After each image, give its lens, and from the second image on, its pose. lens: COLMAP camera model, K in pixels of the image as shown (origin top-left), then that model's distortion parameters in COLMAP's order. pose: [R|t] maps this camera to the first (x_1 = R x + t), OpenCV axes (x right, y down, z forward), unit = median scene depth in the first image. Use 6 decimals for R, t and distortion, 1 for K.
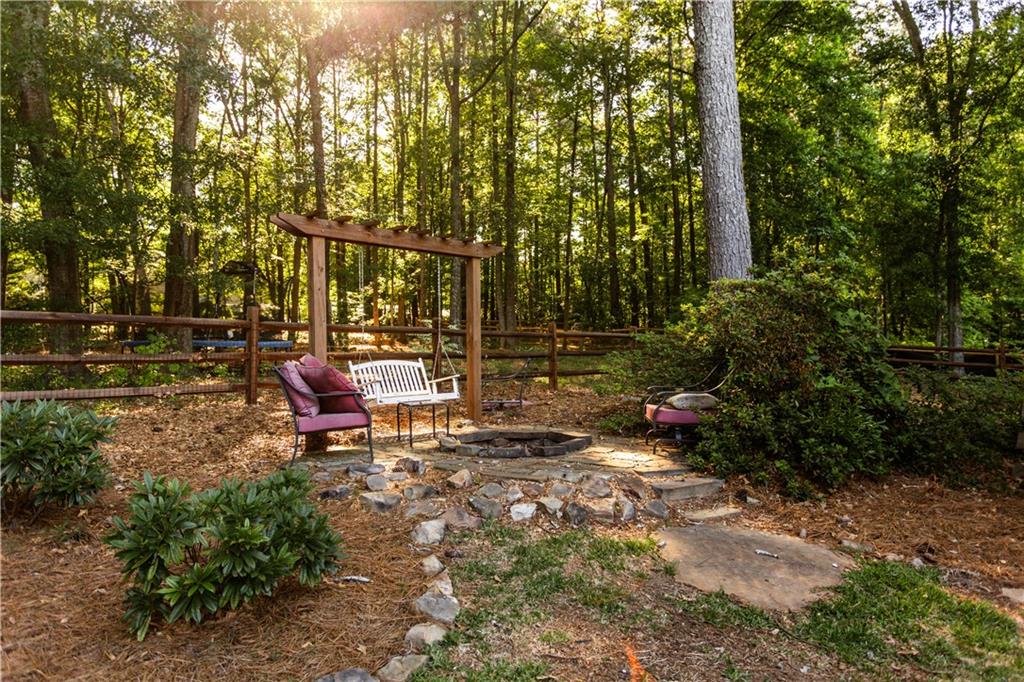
lens RADIAL K [[682.9, 0, 510.6], [0, 682.9, 344.4], [0, 0, 1]] dist [0.000038, -0.000057]
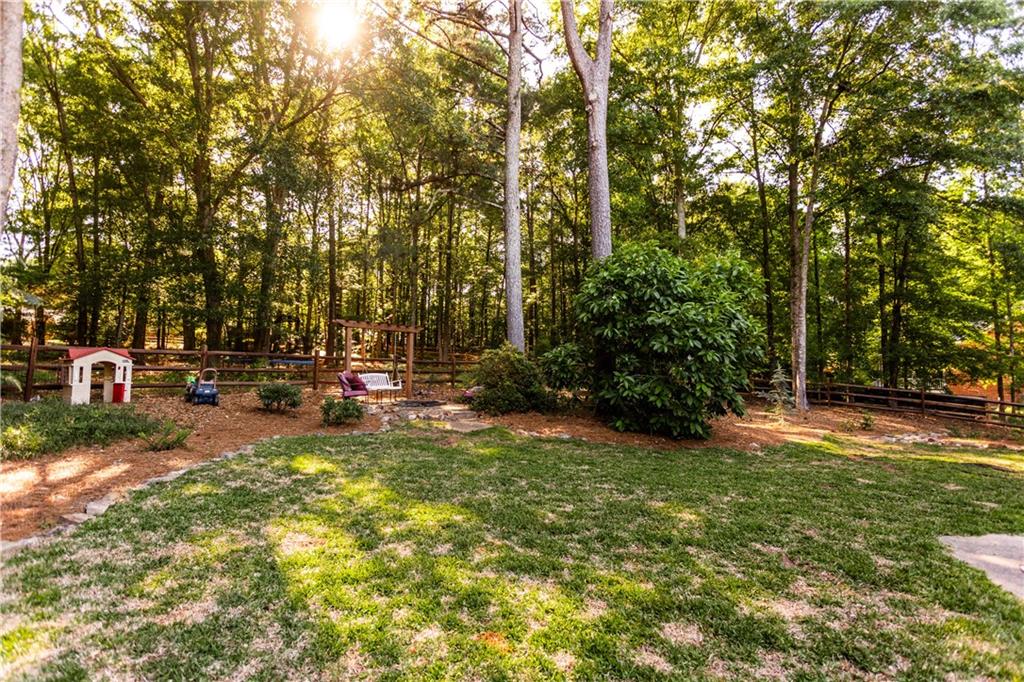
lens RADIAL K [[496.8, 0, 515.5], [0, 496.8, 340.8], [0, 0, 1]] dist [0.002558, 0.000525]
pose [[0.993467, 0.032978, 0.109250, 0.146641], [-0.028160, 0.998574, -0.045353, -0.030166], [-0.110589, 0.041980, 0.992979, -0.951075]]
